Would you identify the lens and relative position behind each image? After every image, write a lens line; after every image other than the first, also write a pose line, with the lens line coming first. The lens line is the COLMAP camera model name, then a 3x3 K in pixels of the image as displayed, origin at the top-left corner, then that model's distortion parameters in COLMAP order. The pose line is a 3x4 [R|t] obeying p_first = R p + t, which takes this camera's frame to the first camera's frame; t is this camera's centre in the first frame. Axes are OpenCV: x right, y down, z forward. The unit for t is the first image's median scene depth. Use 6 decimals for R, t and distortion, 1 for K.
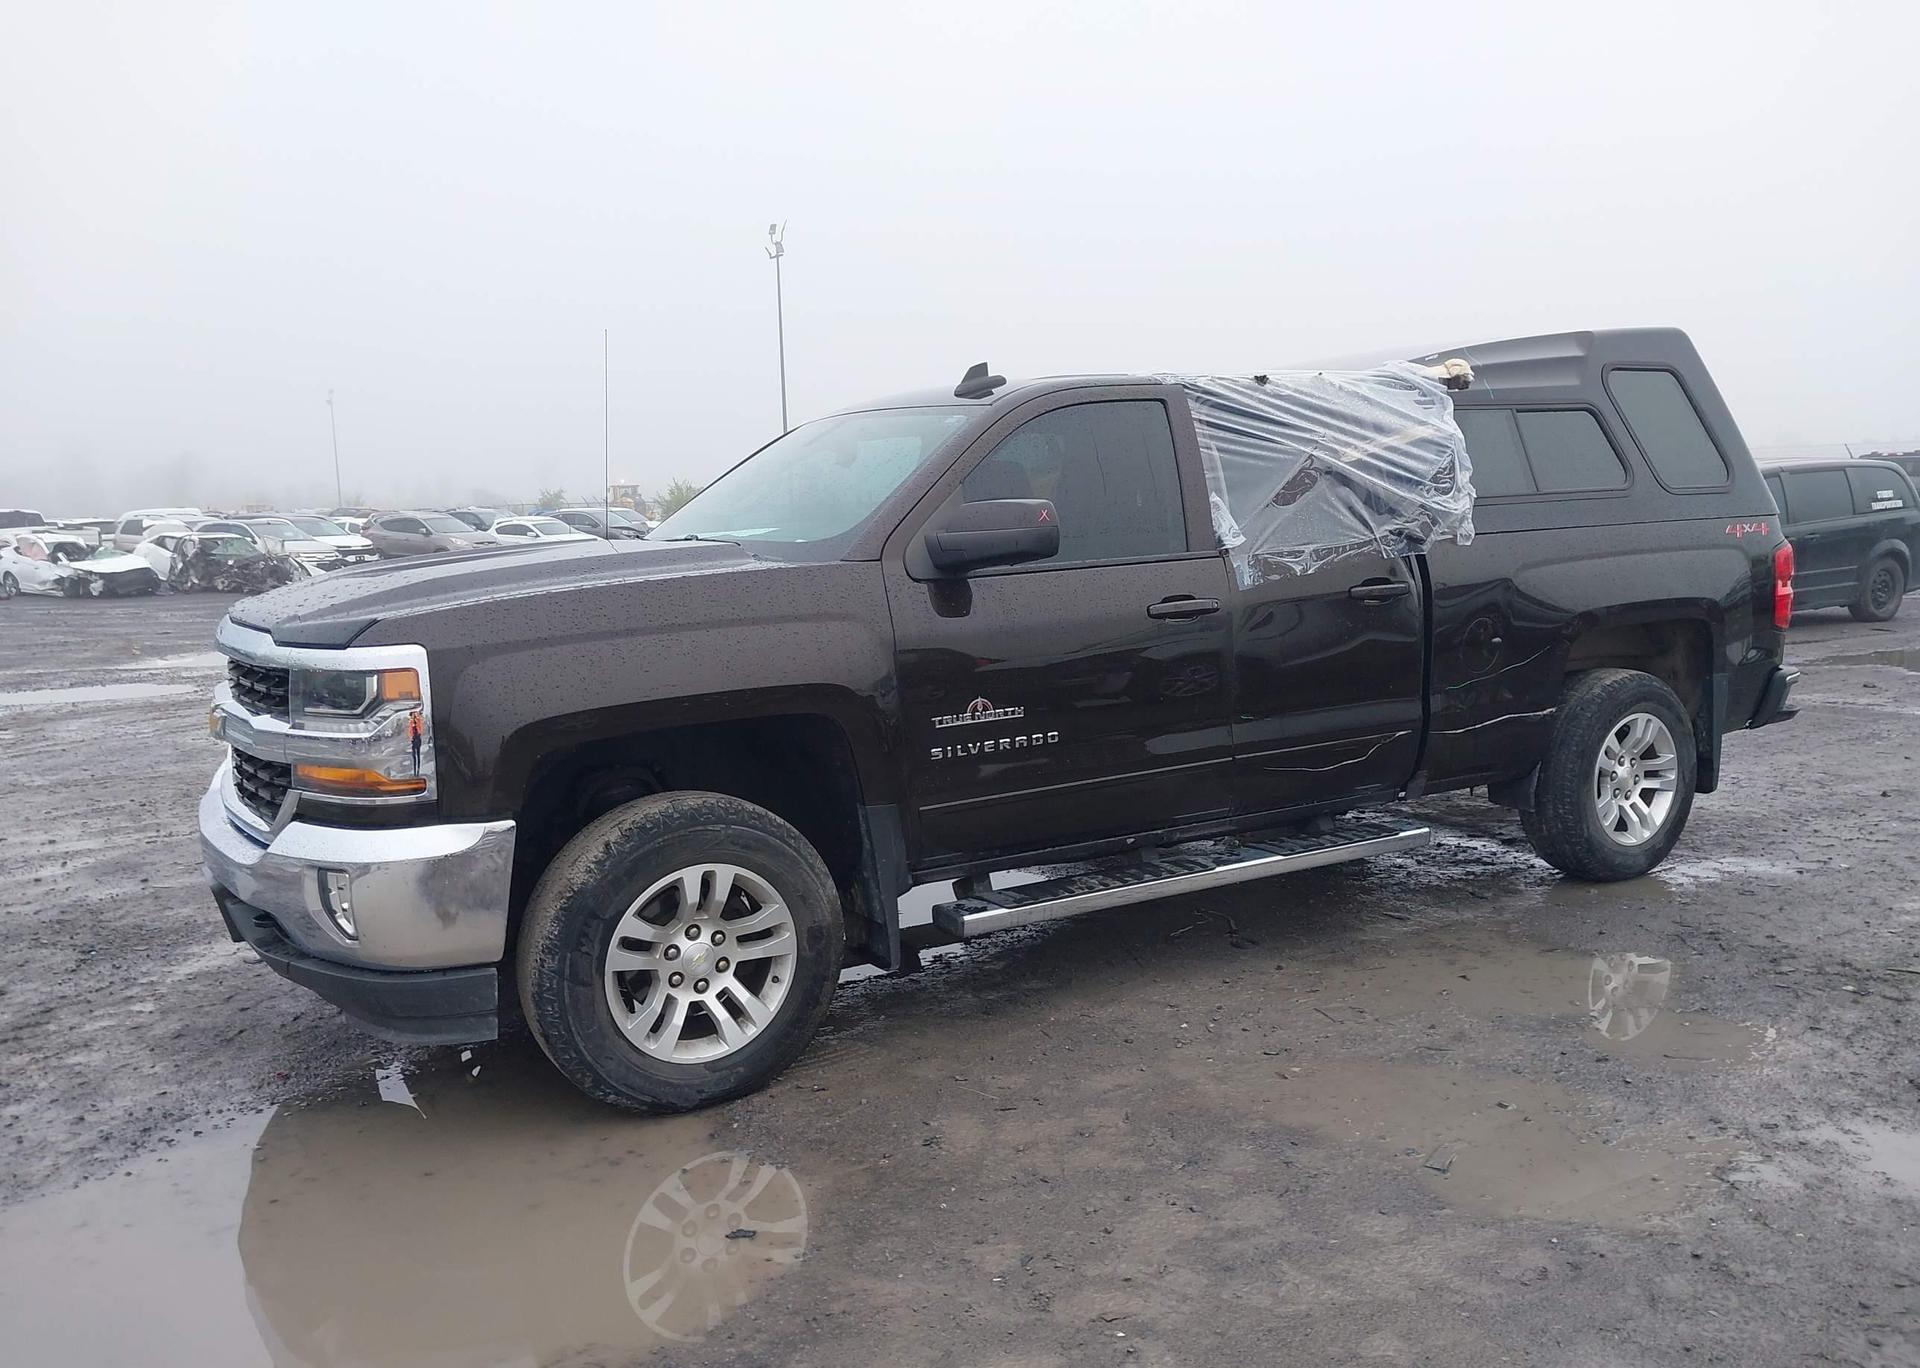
lens RADIAL K [[1505.5, 0, 977.4], [0, 1505.5, 681.4], [0, 0, 1]] dist [0.180827, -0.475730]
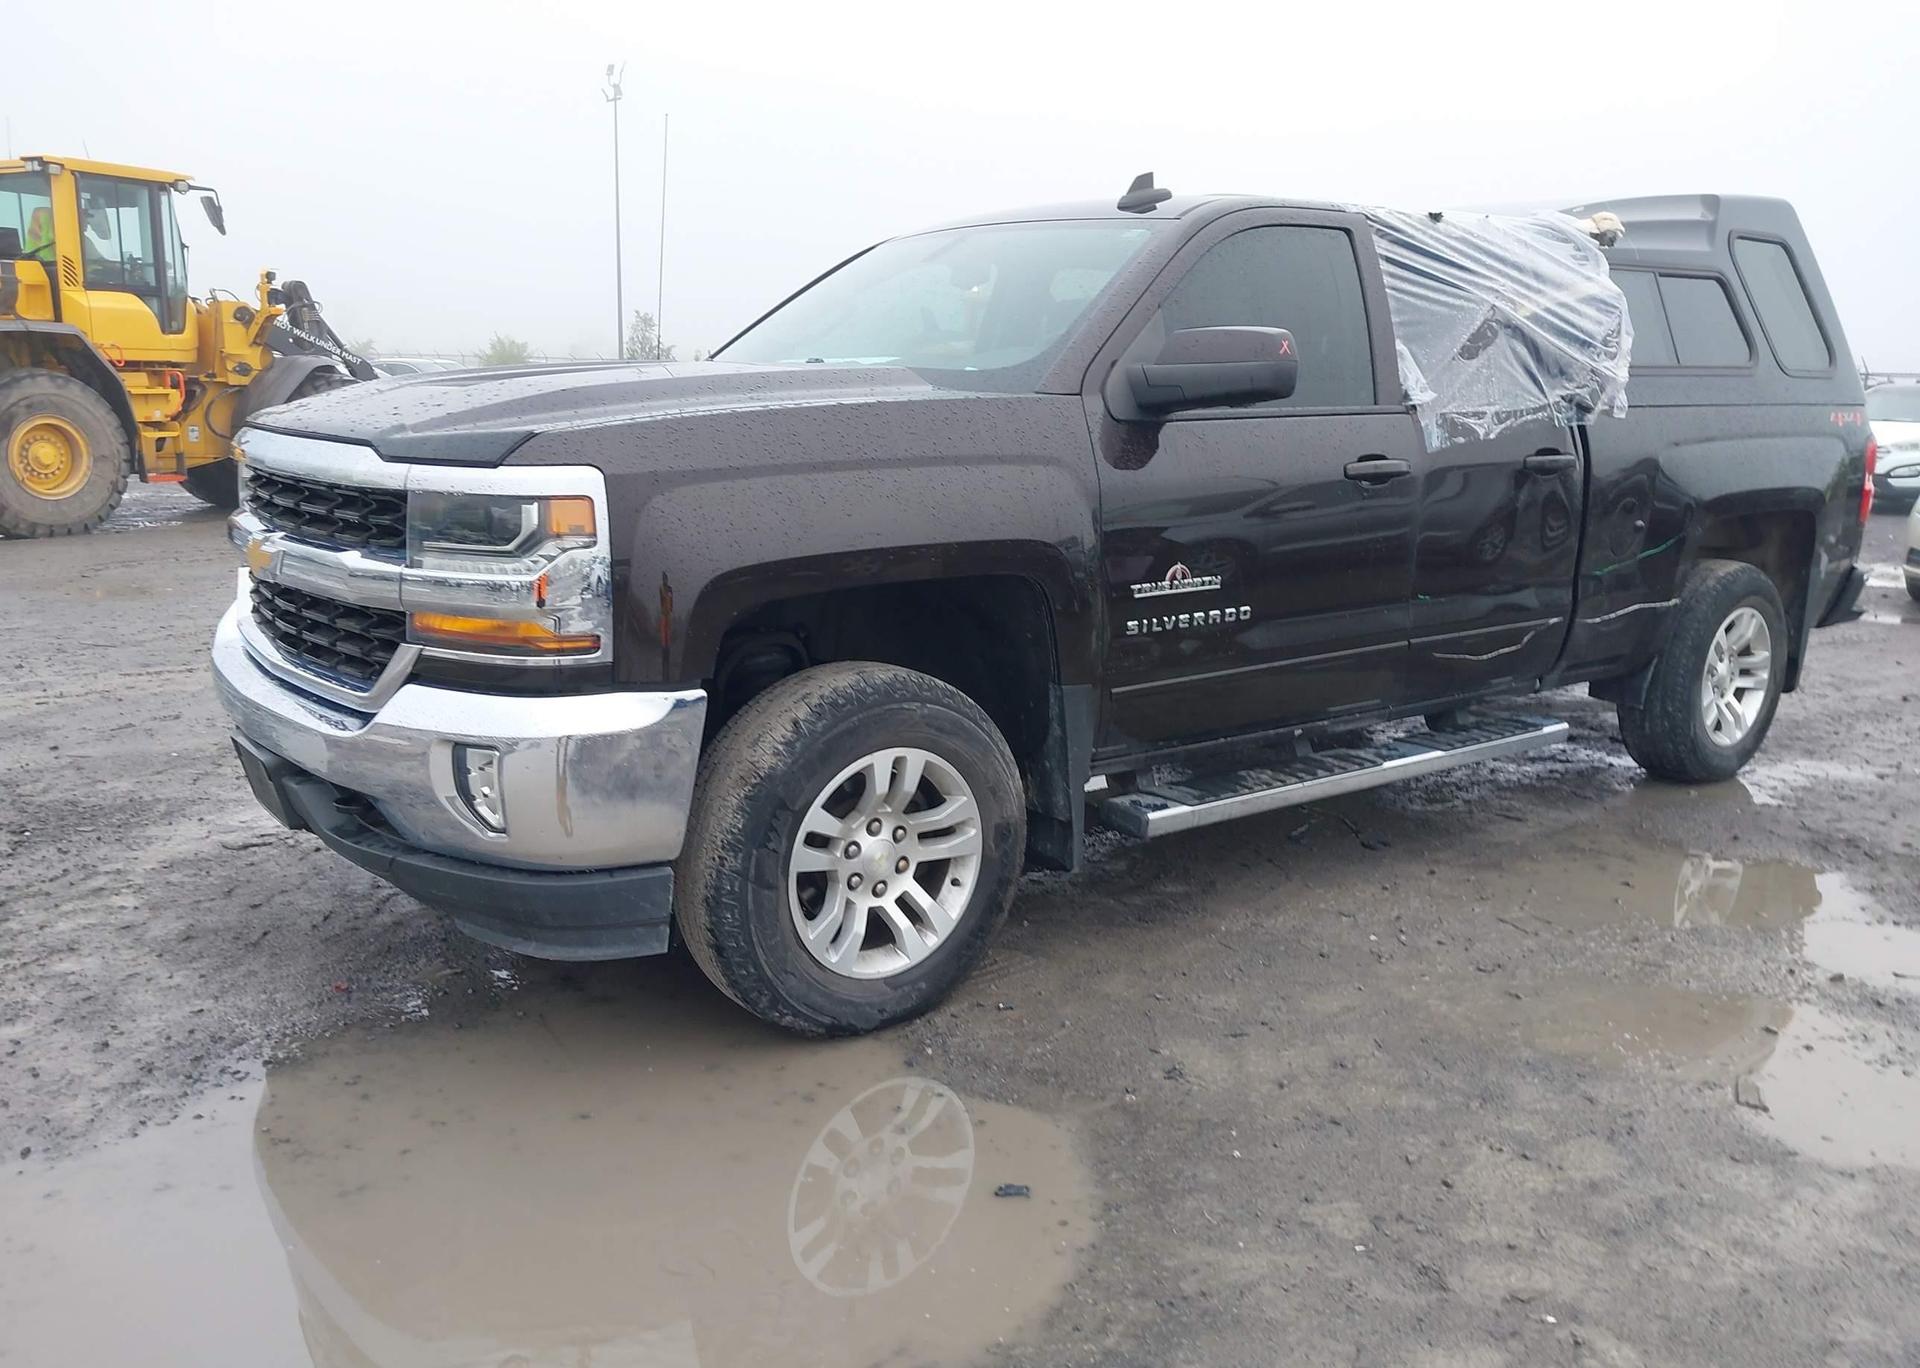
lens RADIAL K [[1495.2, 0, 960.0], [0, 1495.2, 684.0], [0, 0, 1]] dist [0.187289, -0.448980]
pose [[0.993062, 0.026998, 0.114447, -0.222187], [-0.035952, 0.996390, 0.076906, 0.017927], [-0.111958, -0.080487, 0.990448, 0.159991]]
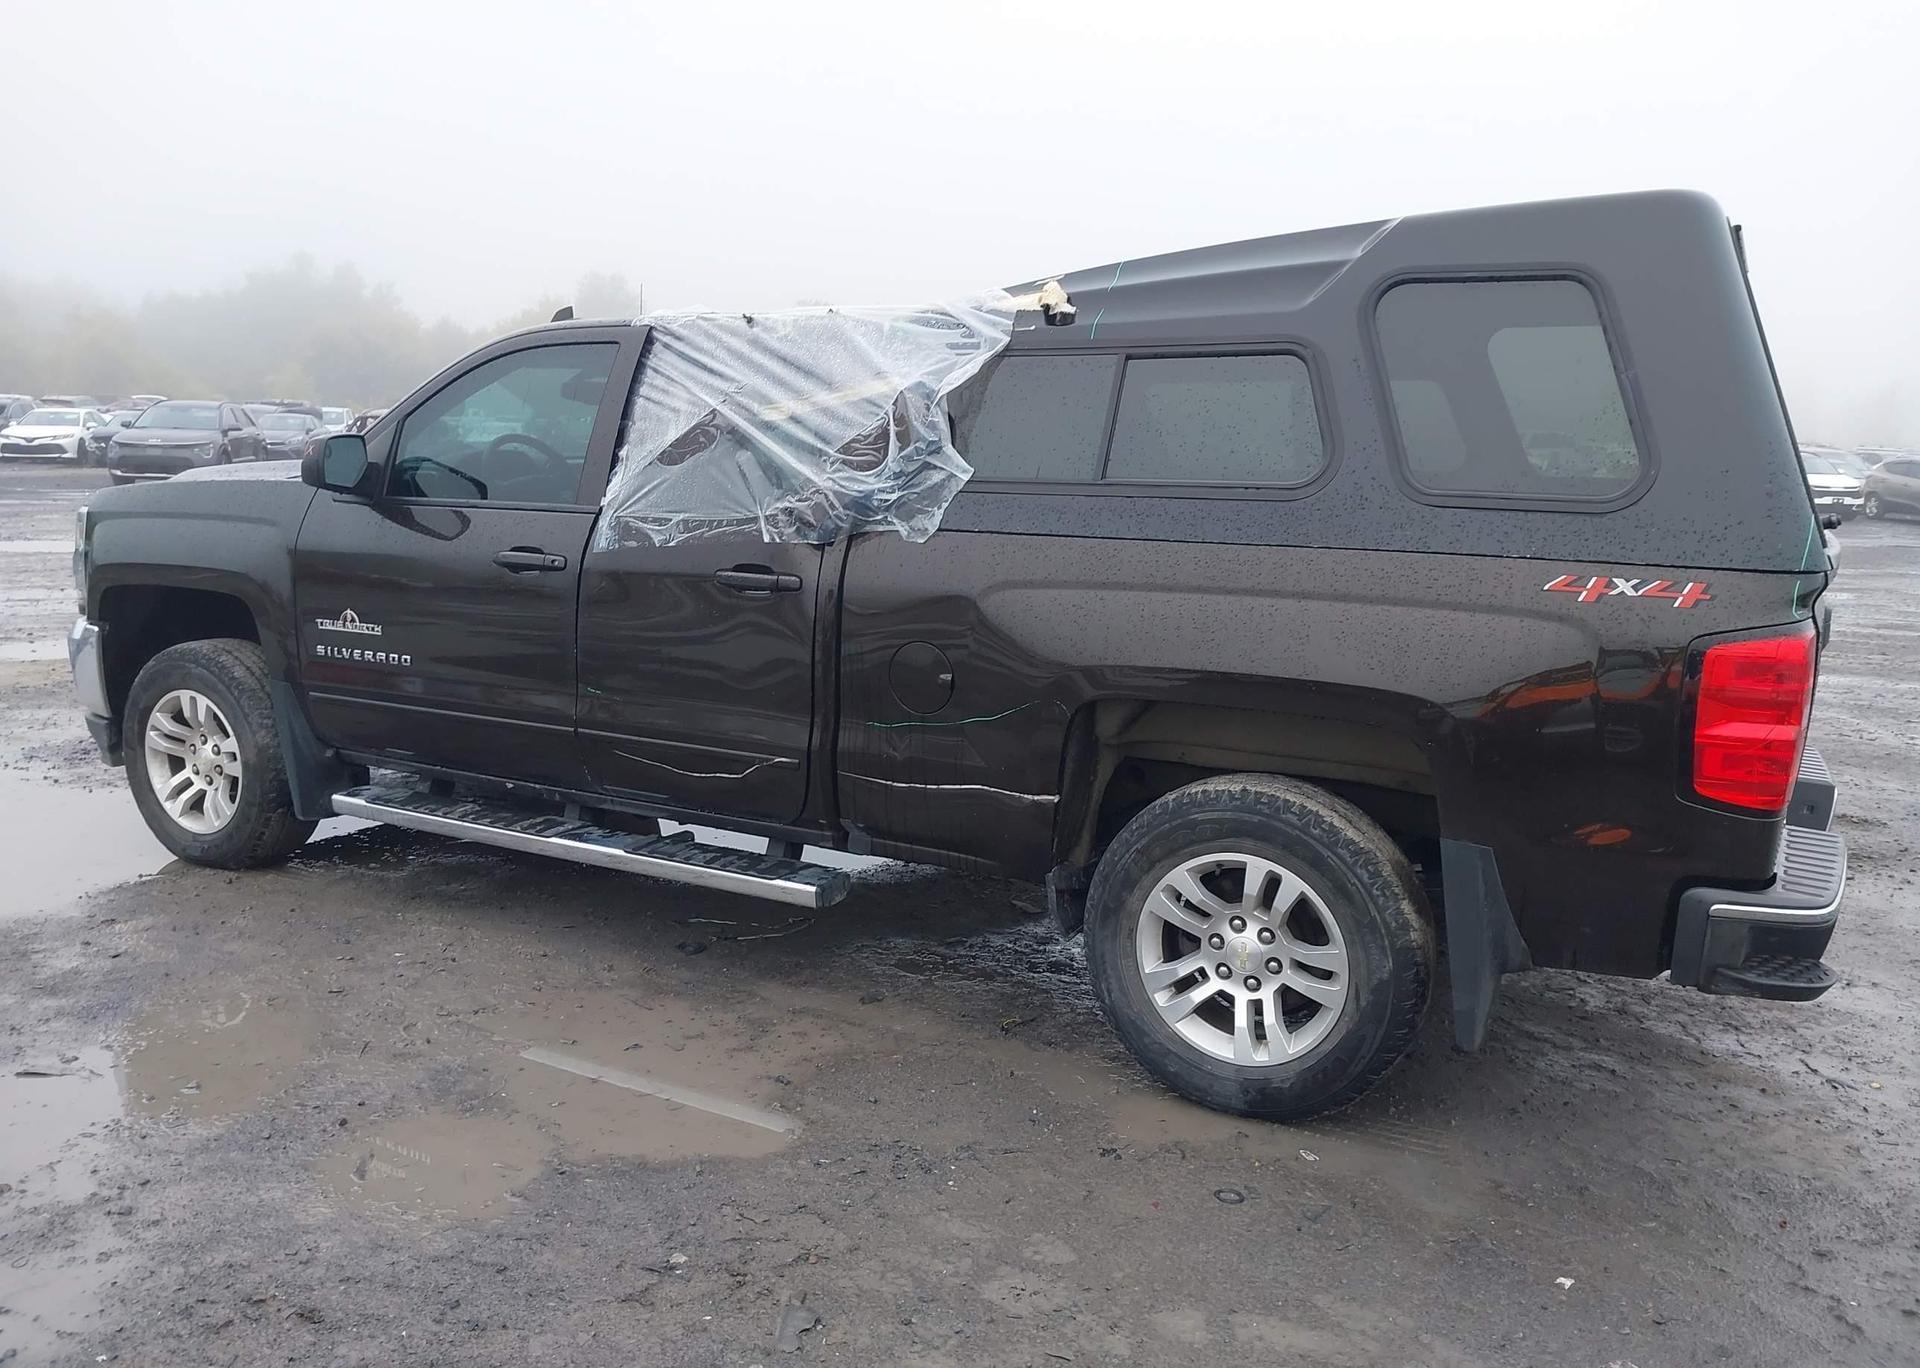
lens RADIAL K [[1505.5, 0, 977.4], [0, 1505.5, 681.4], [0, 0, 1]] dist [0.180827, -0.475730]
pose [[0.498840, 0.184633, -0.846799, 1.231490], [-0.145352, 0.981029, 0.128274, -0.153888], [0.854419, 0.059095, 0.516214, 0.824623]]
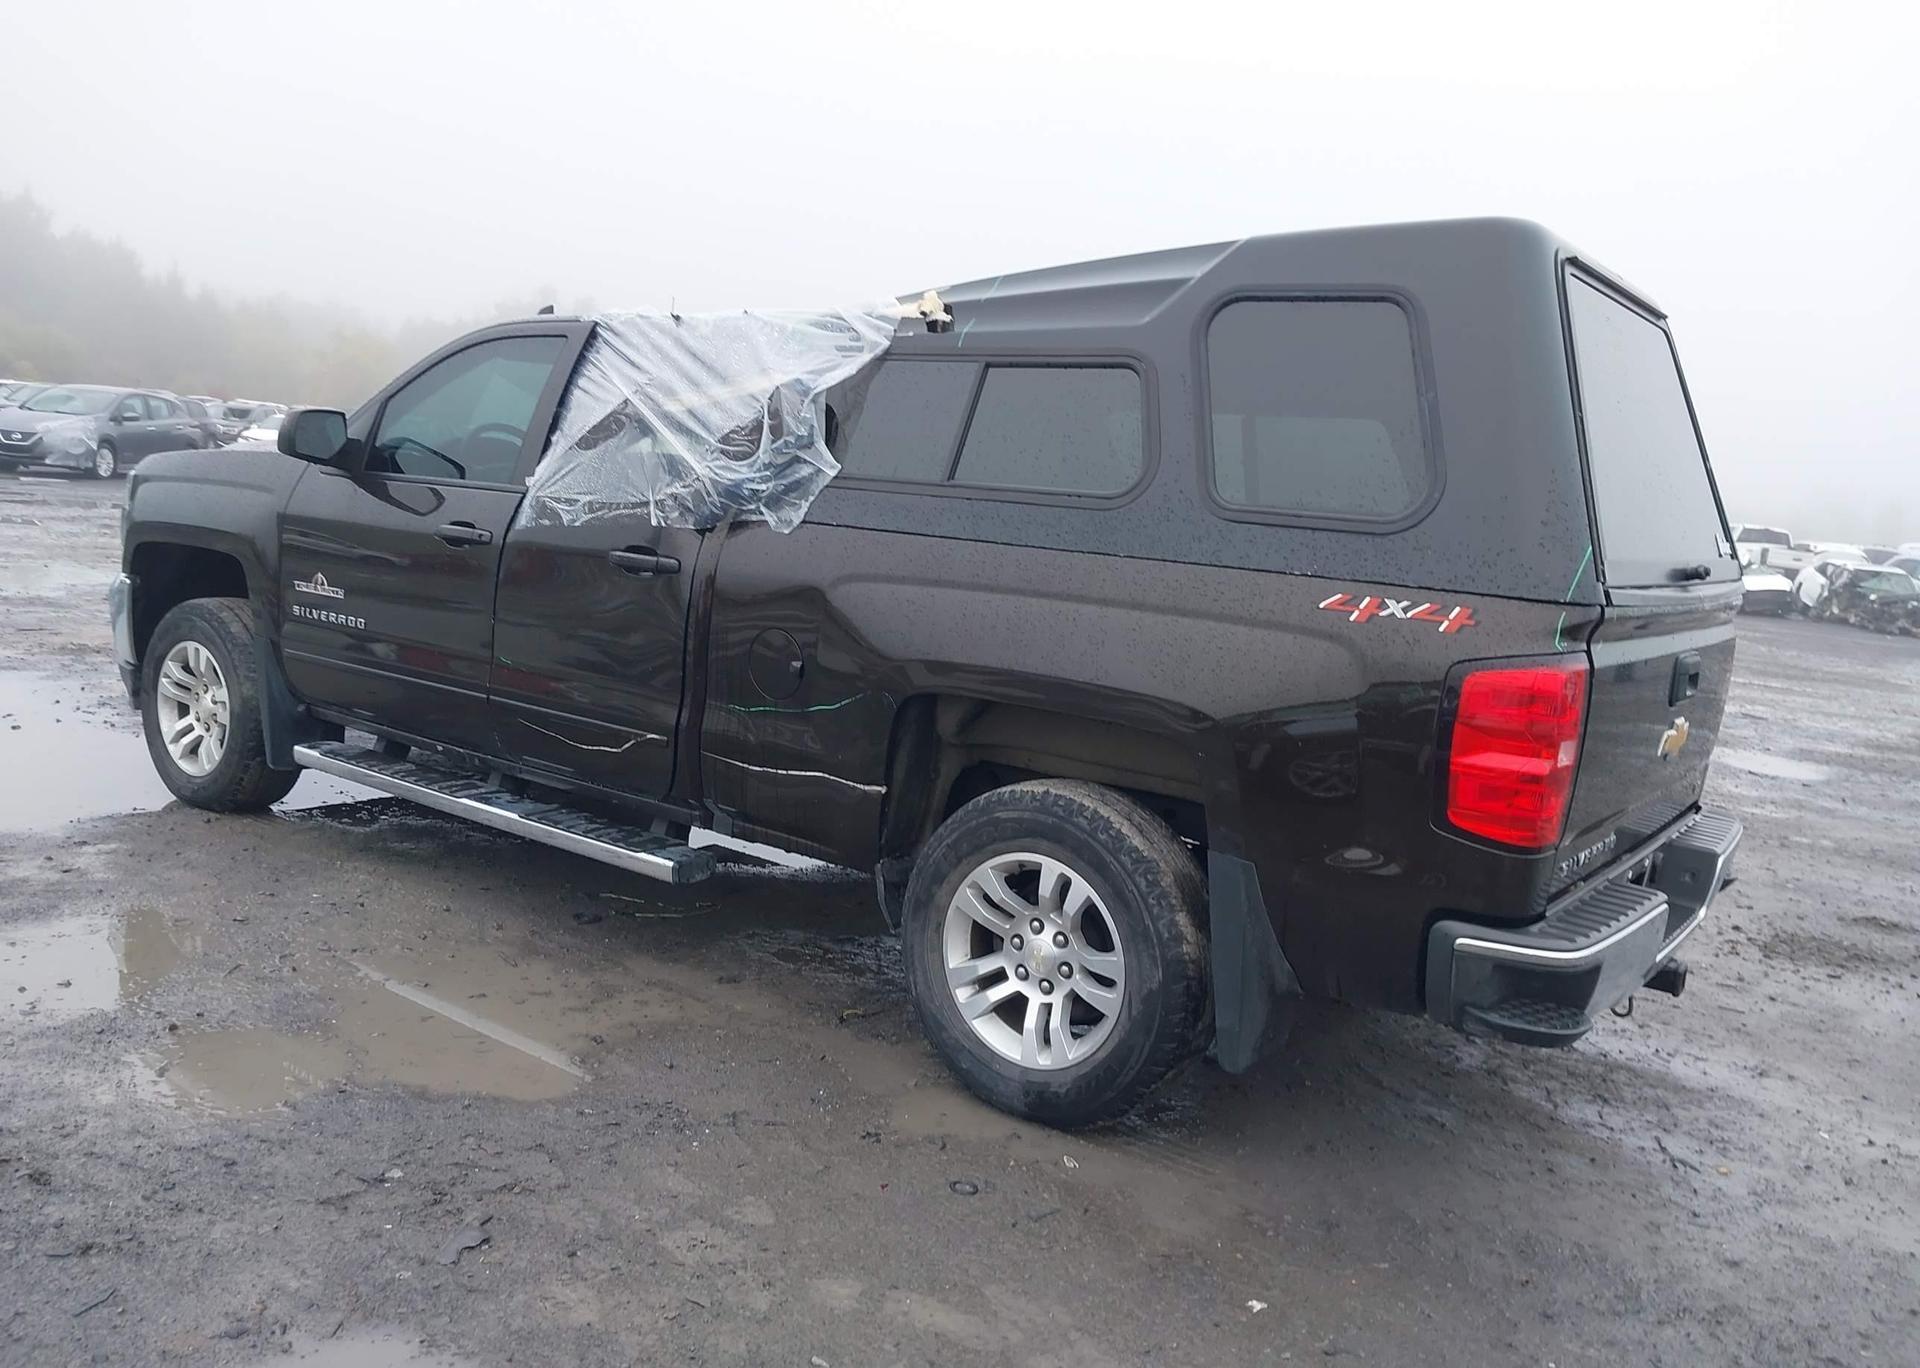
lens RADIAL K [[1505.5, 0, 977.4], [0, 1505.5, 681.4], [0, 0, 1]] dist [0.180827, -0.475730]
pose [[0.376498, 0.187435, -0.907258, 1.346782], [-0.208278, 0.971374, 0.114248, -0.157188], [0.902701, 0.145947, 0.404759, 1.005050]]
